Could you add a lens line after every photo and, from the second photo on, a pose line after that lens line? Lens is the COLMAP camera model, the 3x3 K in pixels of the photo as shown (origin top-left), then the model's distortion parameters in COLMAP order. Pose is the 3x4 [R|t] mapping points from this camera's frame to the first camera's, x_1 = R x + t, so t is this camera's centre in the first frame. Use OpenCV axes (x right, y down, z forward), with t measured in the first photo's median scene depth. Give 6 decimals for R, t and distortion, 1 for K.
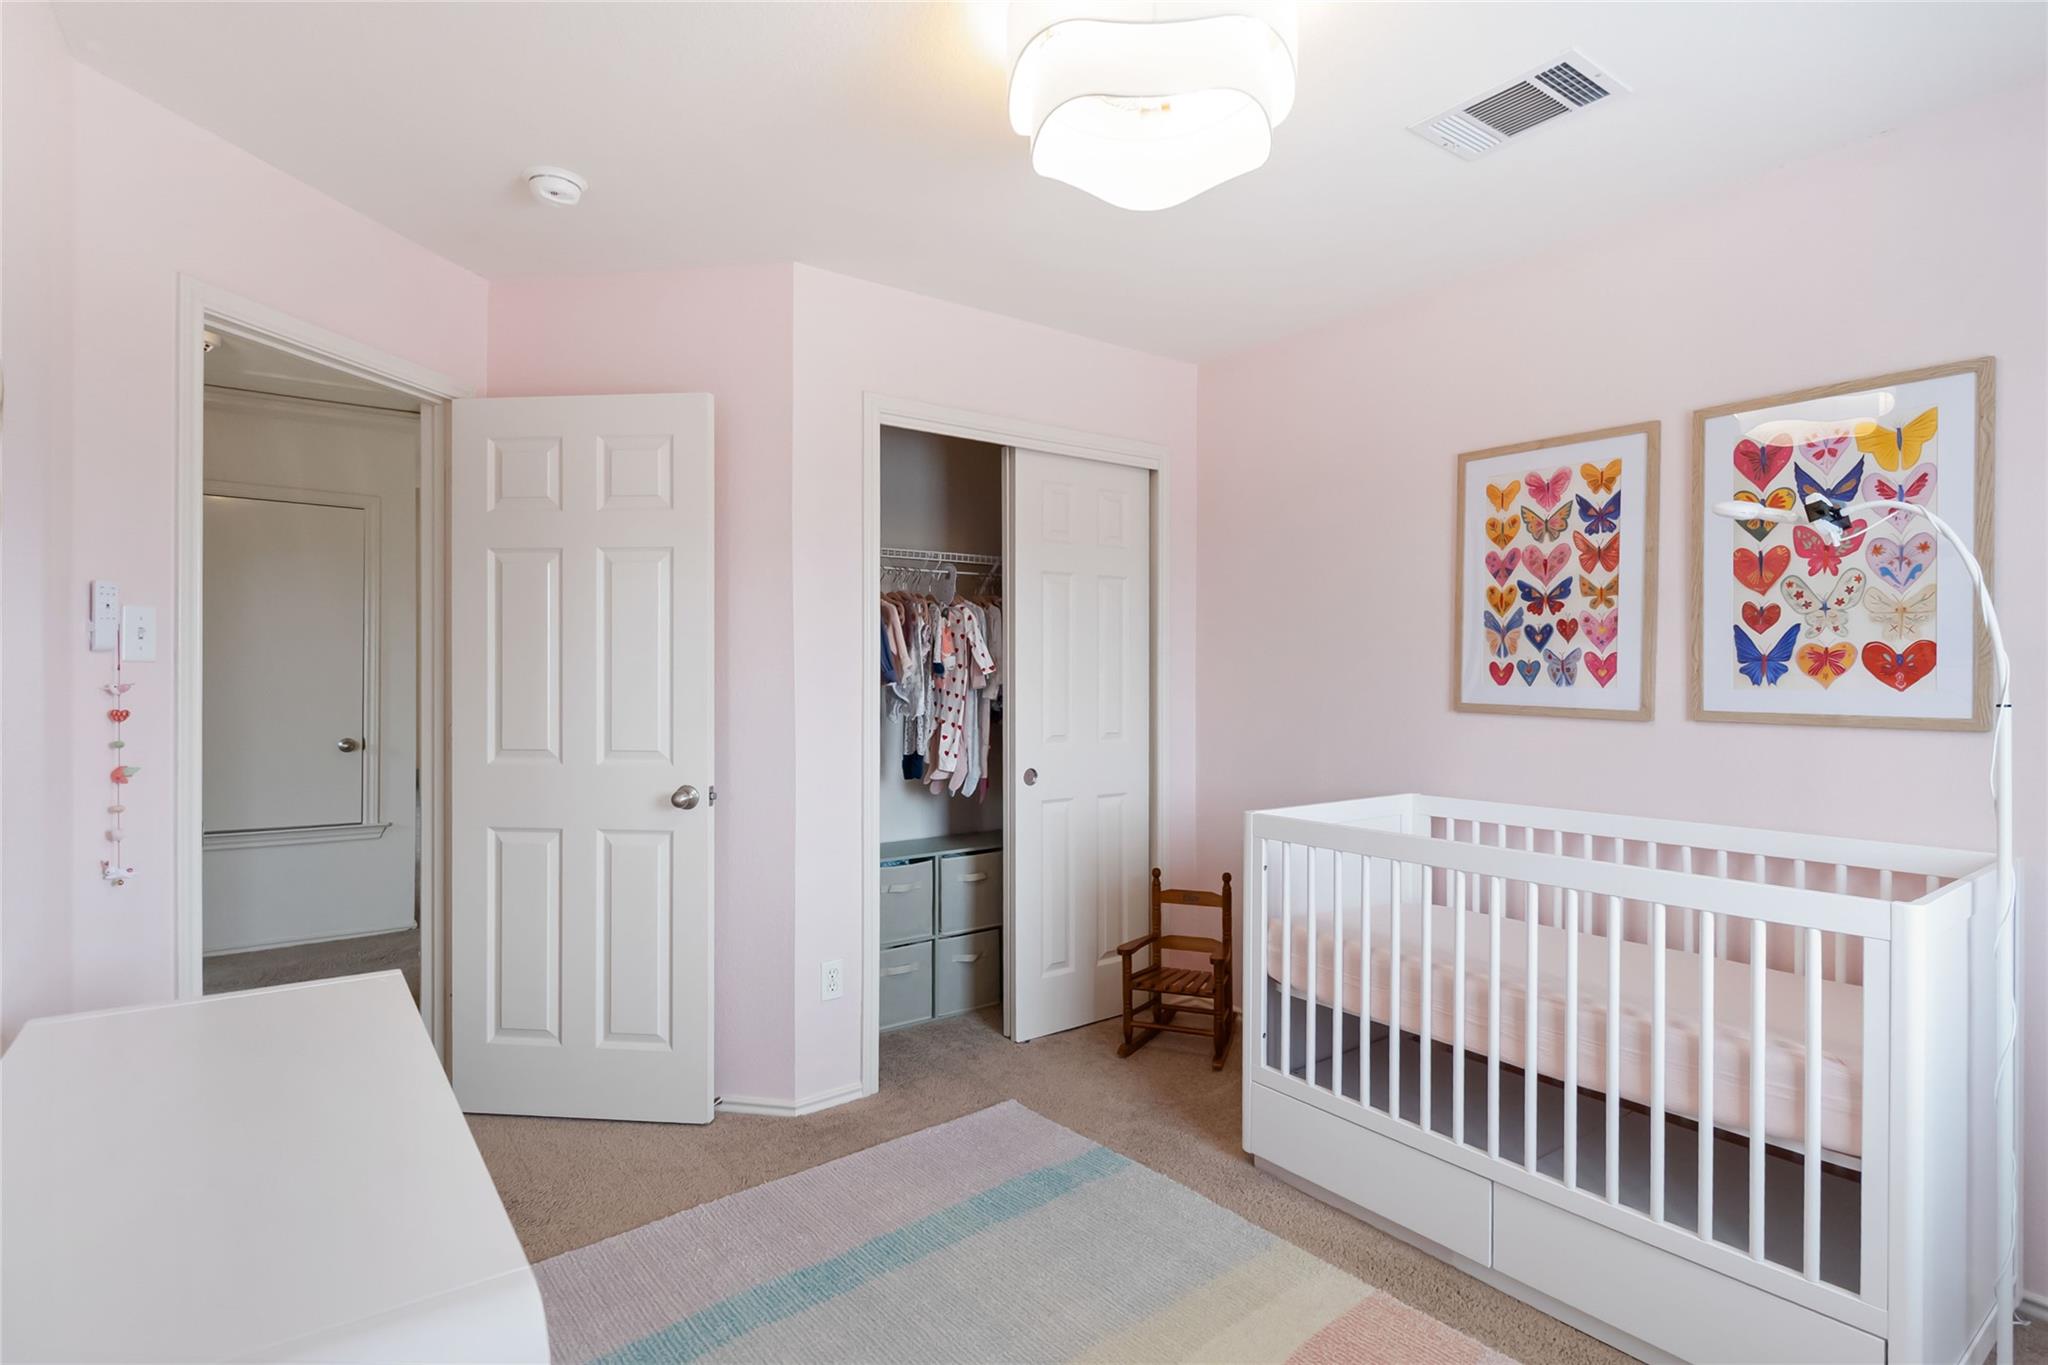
lens RADIAL K [[943.4, 0, 1031.0], [0, 943.4, 680.0], [0, 0, 1]] dist [0.003042, 0.000398]
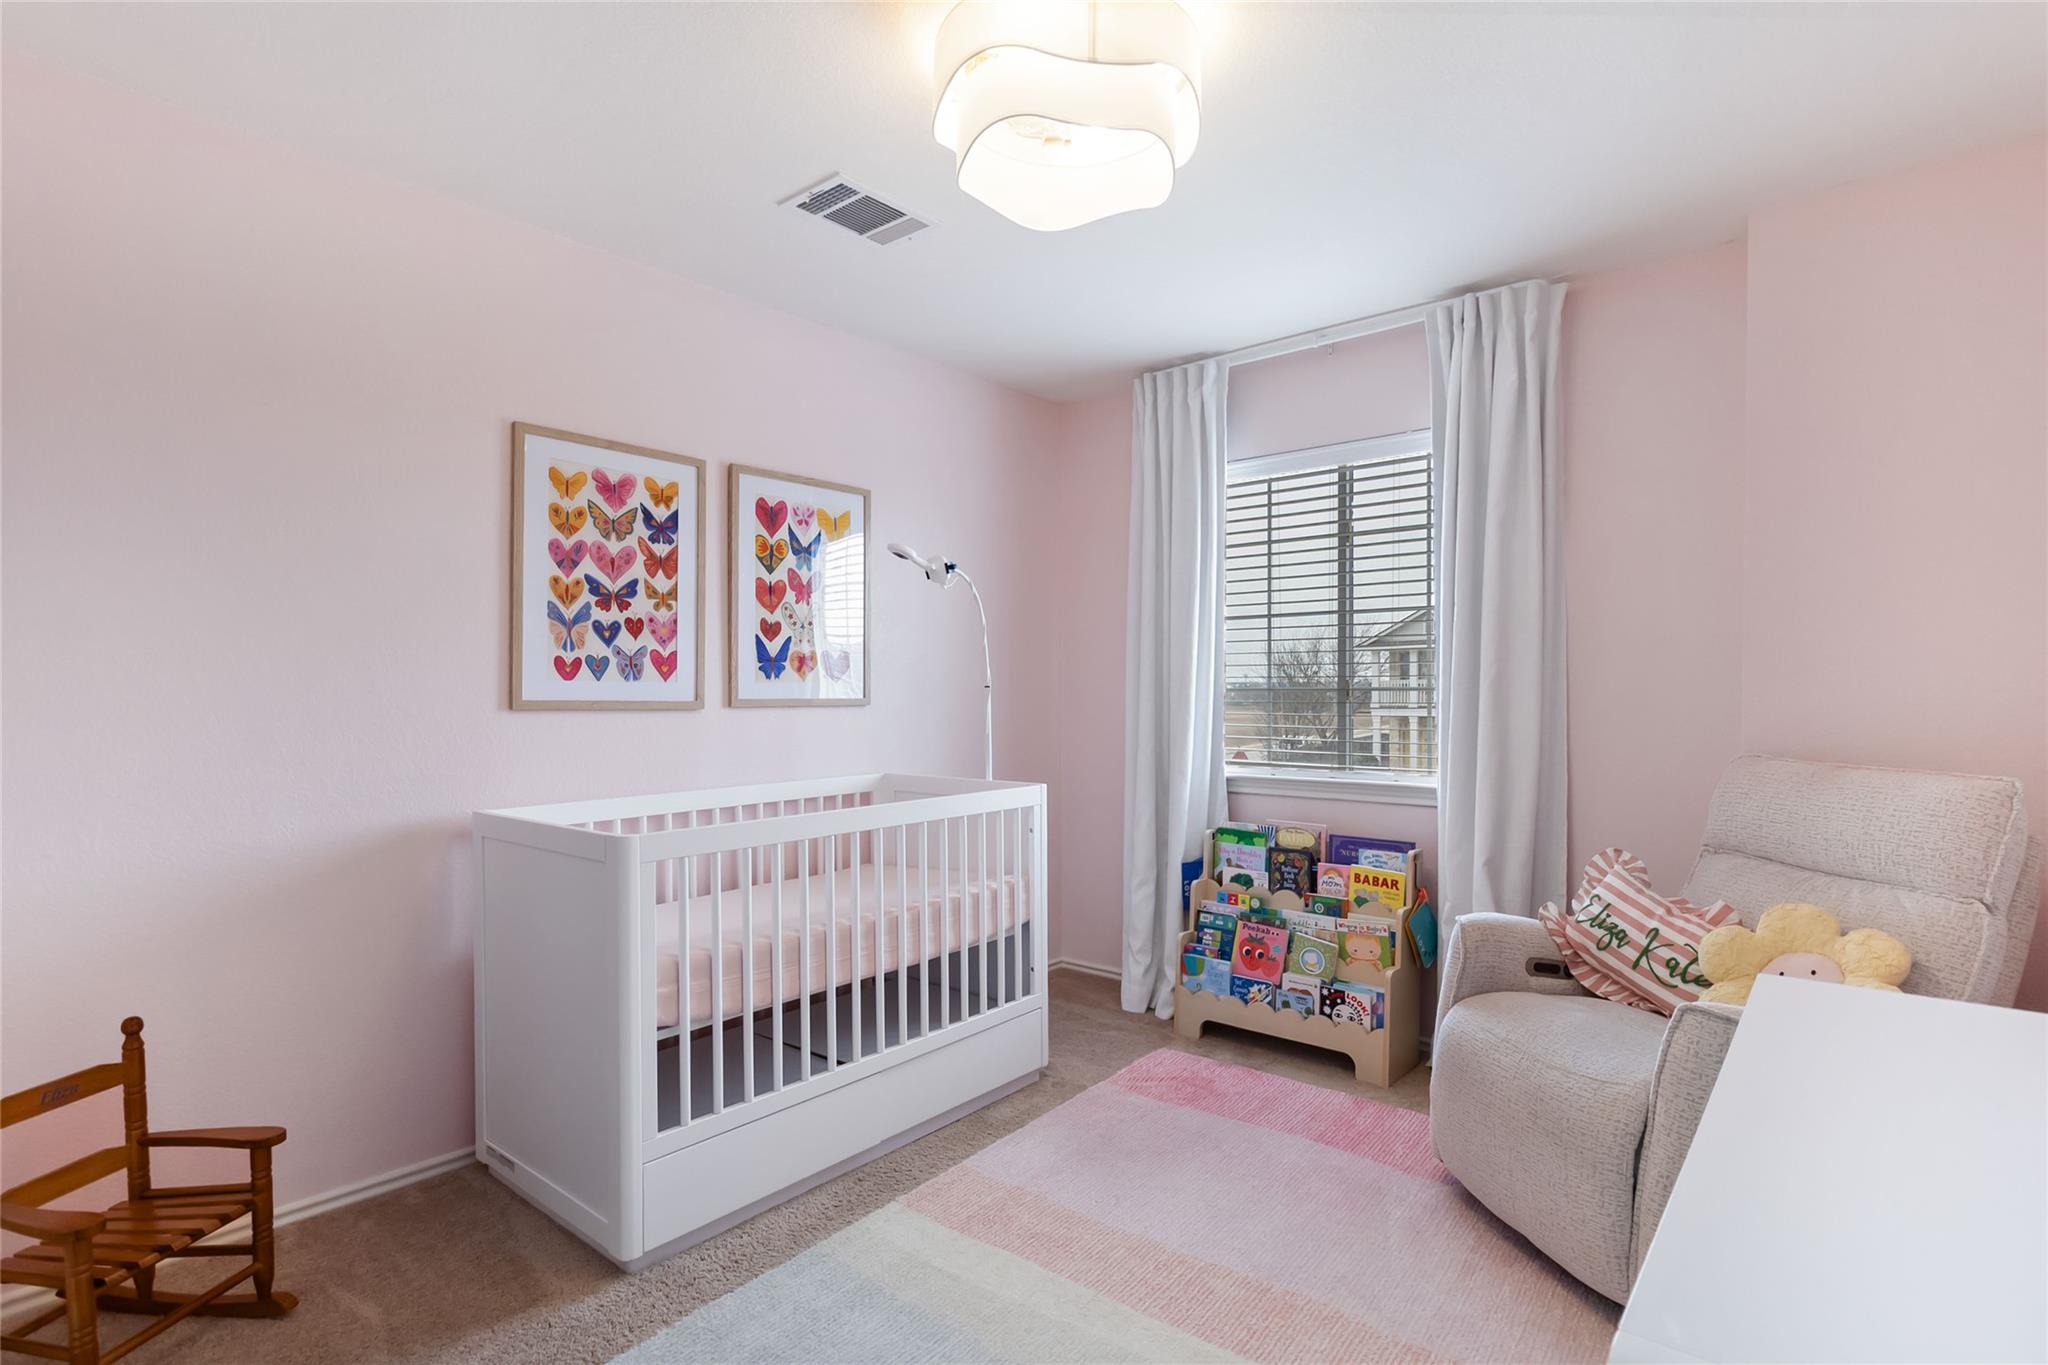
lens RADIAL K [[971.0, 0, 1027.4], [0, 971.0, 699.1], [0, 0, 1]] dist [0.007882, 0.001173]
pose [[-0.173696, -0.018066, 0.984634, -0.602787], [0.002889, 0.999818, 0.018854, 0.007934], [-0.984795, 0.006119, -0.173612, 0.766006]]
